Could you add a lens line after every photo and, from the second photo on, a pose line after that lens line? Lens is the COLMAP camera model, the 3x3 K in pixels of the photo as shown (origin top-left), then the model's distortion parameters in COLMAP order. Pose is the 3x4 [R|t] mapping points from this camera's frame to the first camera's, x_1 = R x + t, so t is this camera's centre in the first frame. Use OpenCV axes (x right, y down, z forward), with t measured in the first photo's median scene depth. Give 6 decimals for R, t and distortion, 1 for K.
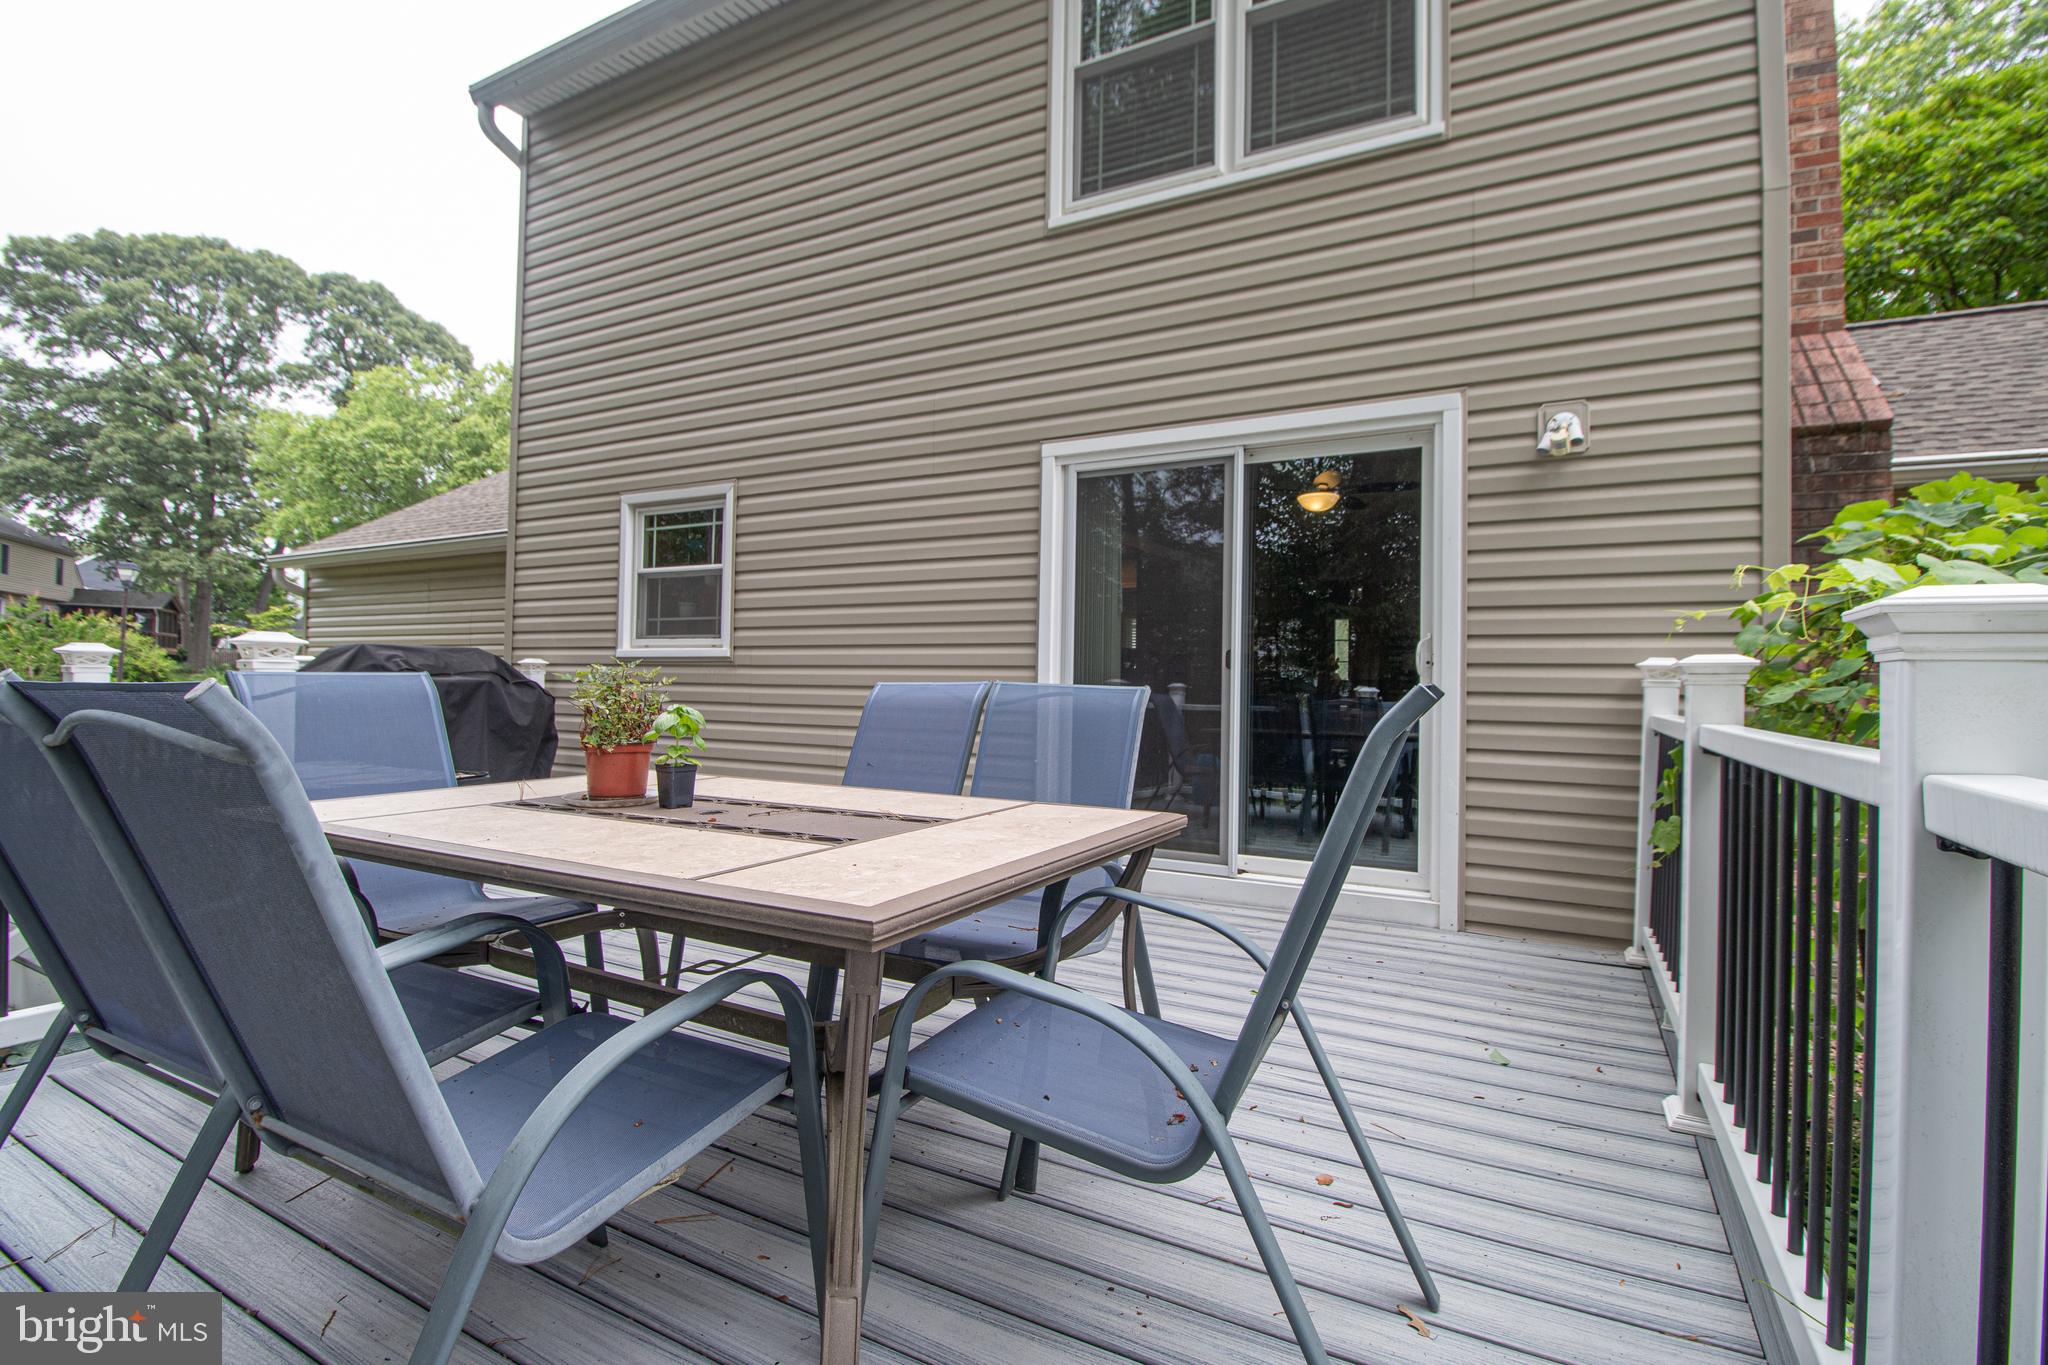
lens RADIAL K [[932.0, 0, 1073.5], [0, 932.0, 666.1], [0, 0, 1]] dist [-0.030465, -0.000220]
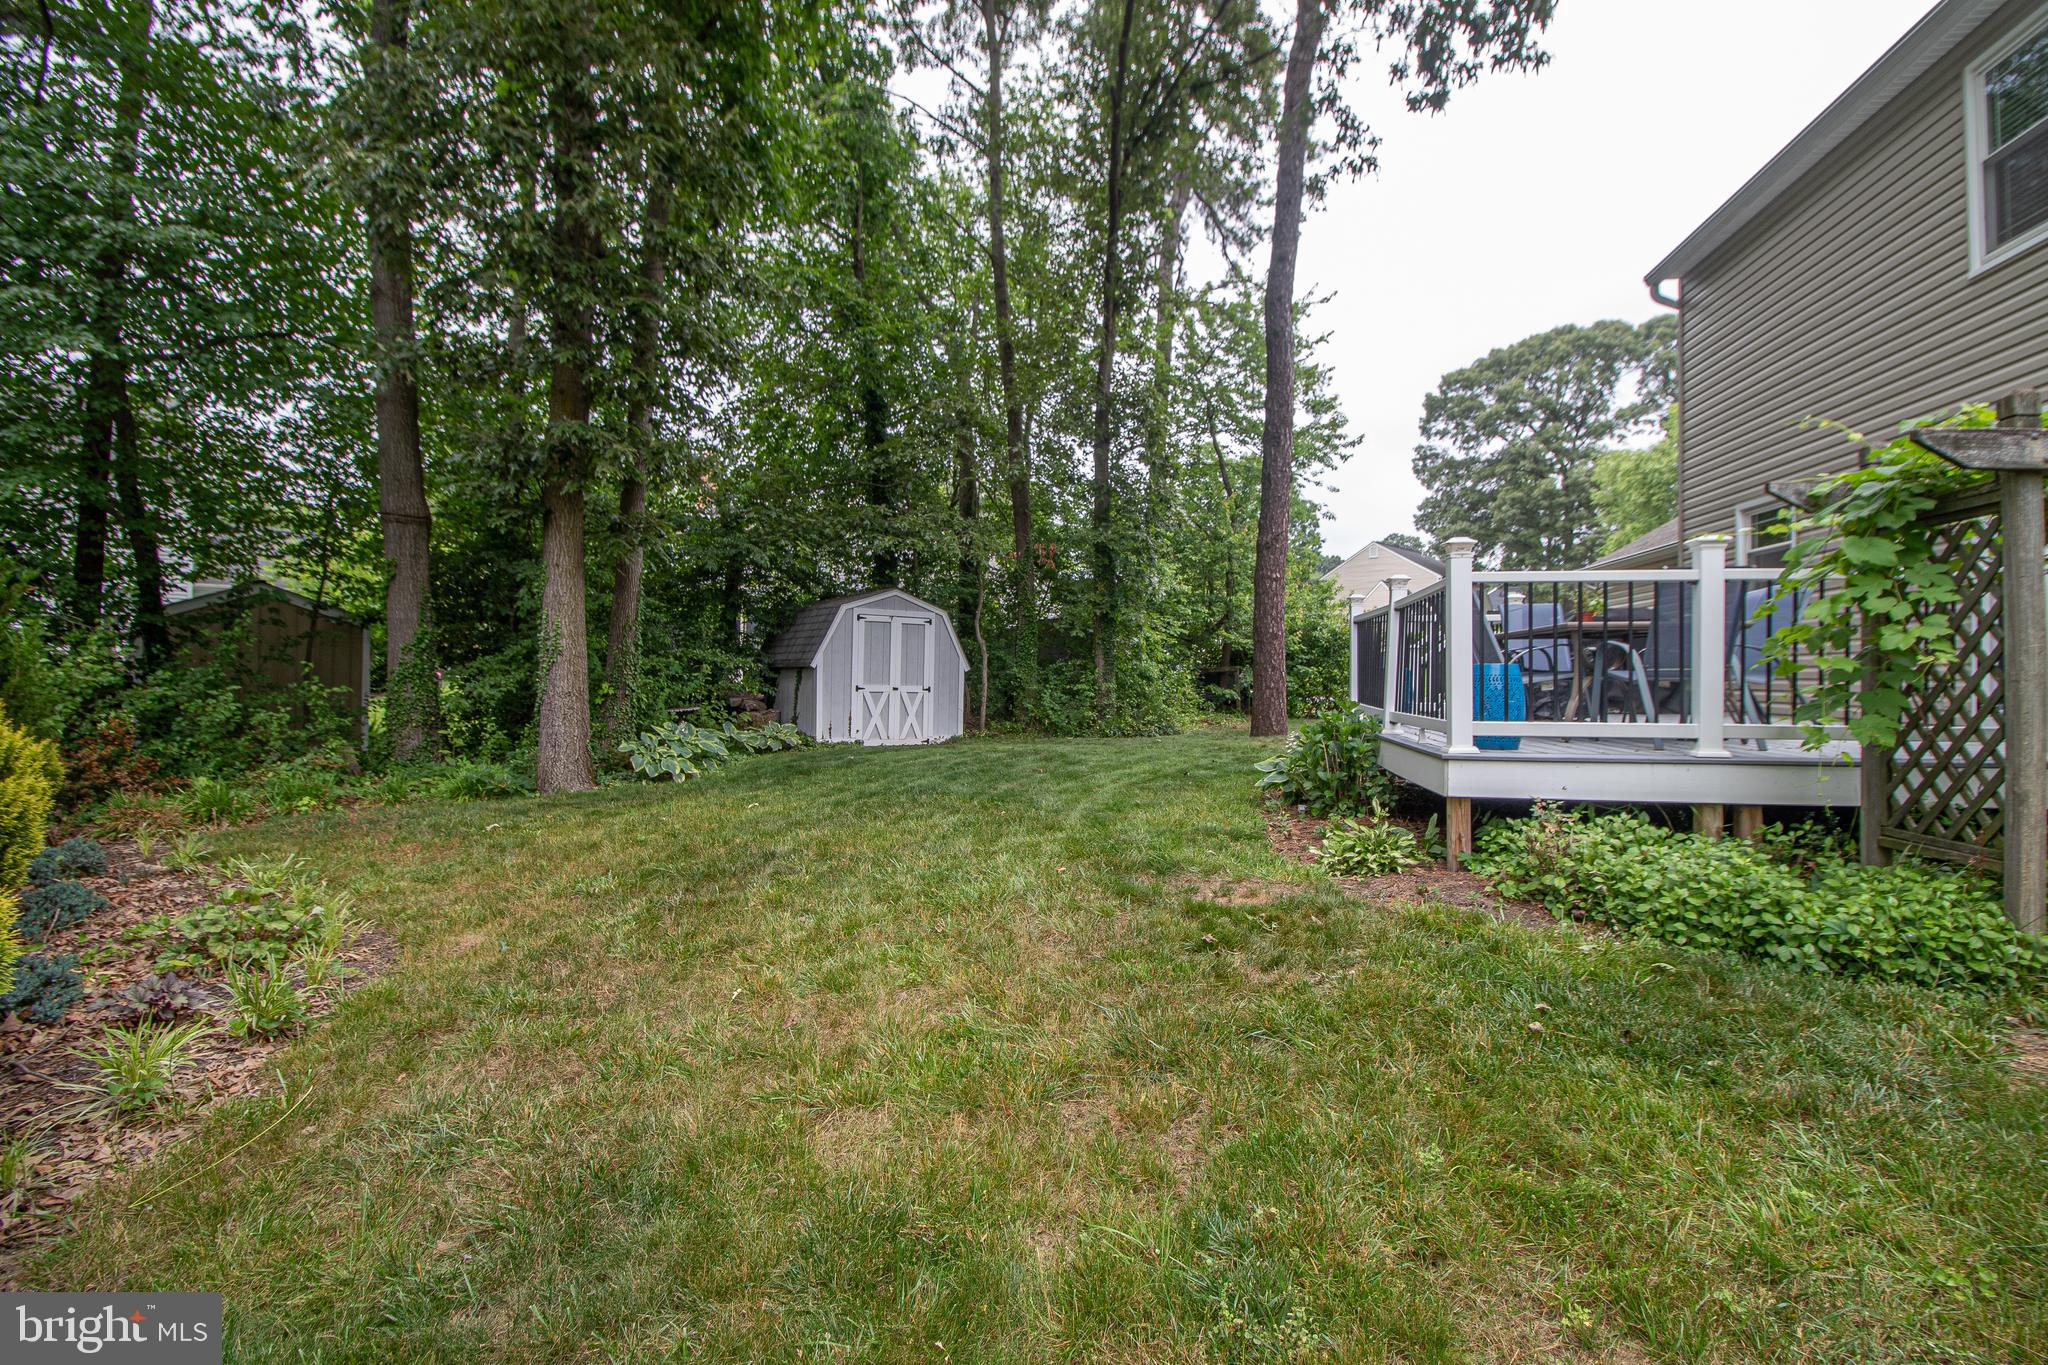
lens RADIAL K [[941.2, 0, 1032.8], [0, 941.2, 665.5], [0, 0, 1]] dist [0.002604, 0.000106]
pose [[0.274133, -0.020668, -0.961470, 0.106404], [0.014355, 0.999746, -0.017398, 0.014763], [0.961585, -0.009032, 0.274360, -0.088864]]
